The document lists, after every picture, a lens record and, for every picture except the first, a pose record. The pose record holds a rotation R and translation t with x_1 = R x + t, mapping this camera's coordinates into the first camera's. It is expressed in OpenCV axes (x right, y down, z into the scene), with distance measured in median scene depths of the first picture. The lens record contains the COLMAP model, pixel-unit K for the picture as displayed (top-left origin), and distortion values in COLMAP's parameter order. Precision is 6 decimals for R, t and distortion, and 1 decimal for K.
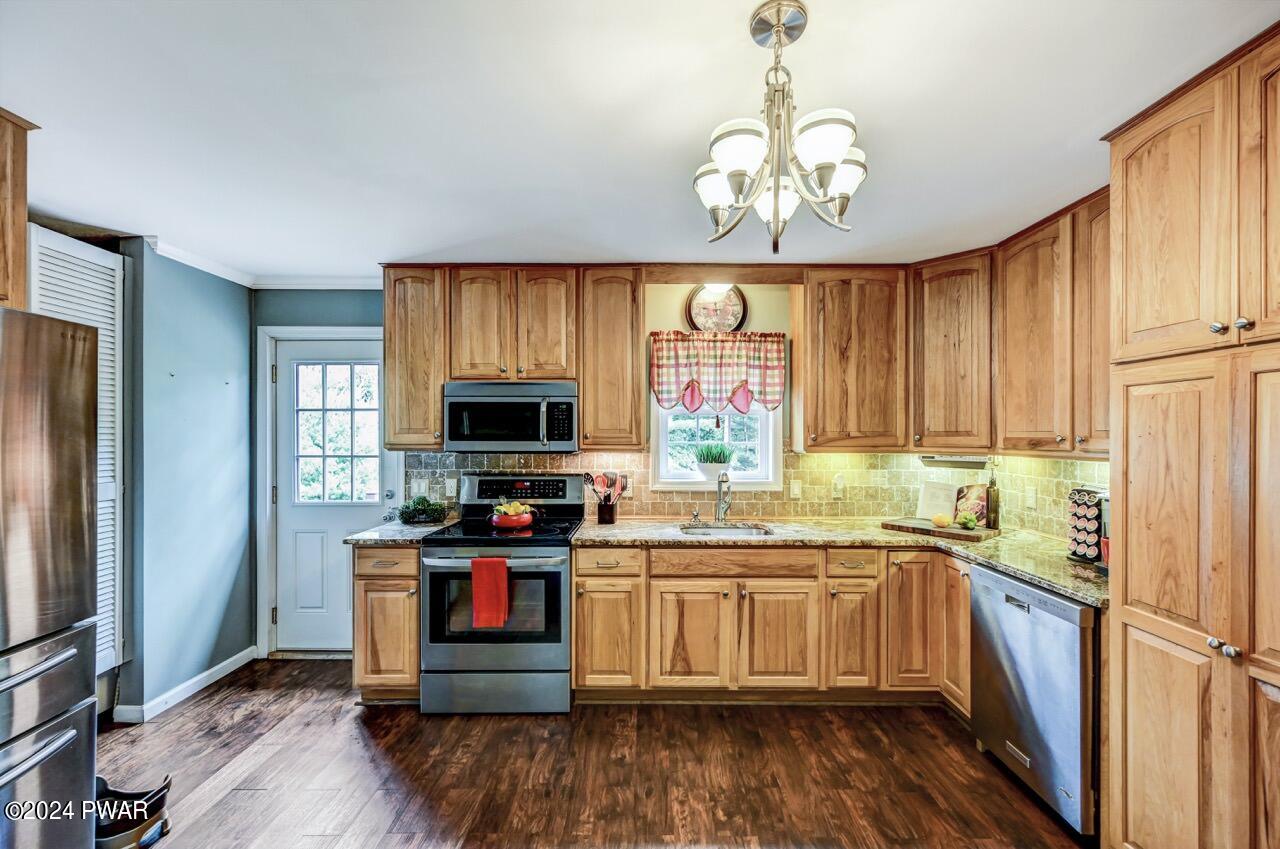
lens RADIAL K [[519.9, 0, 639.5], [0, 519.9, 432.0], [0, 0, 1]] dist [0.001201, 0.000899]
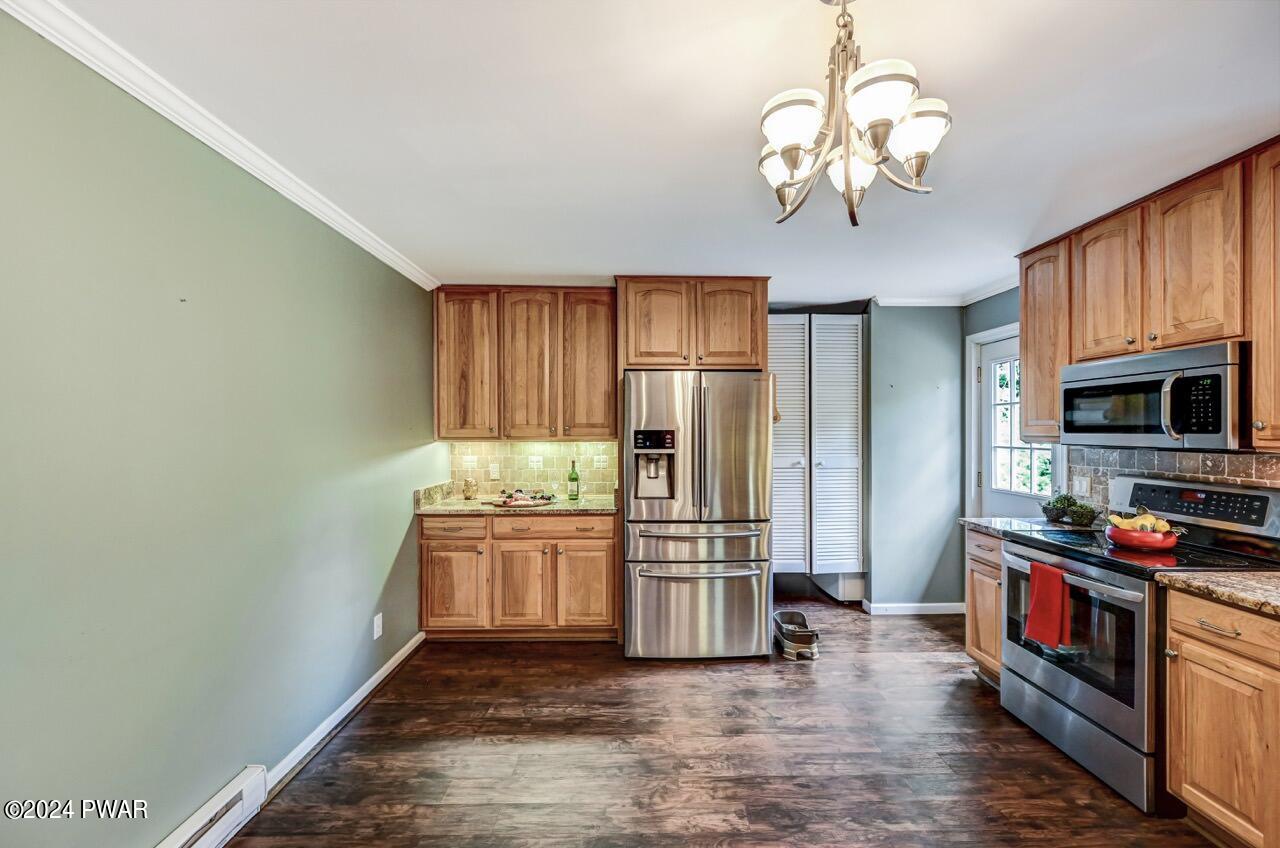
lens RADIAL K [[519.9, 0, 642.2], [0, 519.9, 428.7], [0, 0, 1]] dist [0.001201, 0.000899]
pose [[0.021605, -0.003510, -0.999760, 0.494603], [0.005057, 0.999981, -0.003401, 0.009399], [0.999754, -0.004982, 0.021623, 0.257214]]
